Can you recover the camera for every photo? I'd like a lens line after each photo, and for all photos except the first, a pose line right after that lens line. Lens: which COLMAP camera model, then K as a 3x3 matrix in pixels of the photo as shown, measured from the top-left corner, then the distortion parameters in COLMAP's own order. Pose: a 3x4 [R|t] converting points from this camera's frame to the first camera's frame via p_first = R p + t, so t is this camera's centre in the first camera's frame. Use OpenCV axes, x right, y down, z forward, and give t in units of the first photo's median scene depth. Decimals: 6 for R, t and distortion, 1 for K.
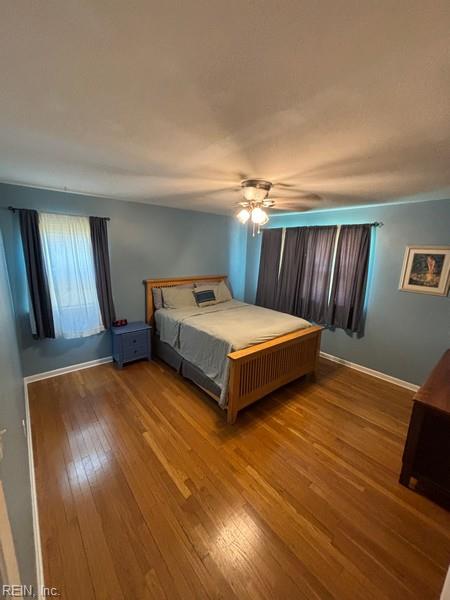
lens RADIAL K [[241.1, 0, 223.1], [0, 241.1, 298.8], [0, 0, 1]] dist [0.000505, -0.000213]
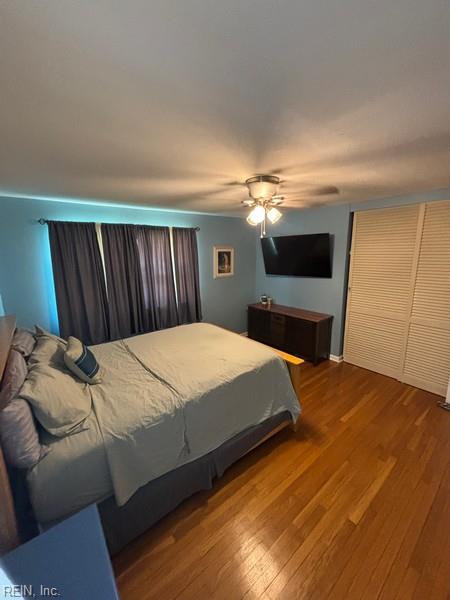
lens RADIAL K [[241.1, 0, 224.7], [0, 241.1, 301.1], [0, 0, 1]] dist [0.000505, -0.000213]
pose [[0.025185, -0.232595, 0.972247, -0.659042], [0.228779, 0.948087, 0.220889, -0.211837], [-0.973153, 0.216867, 0.077090, 0.895808]]
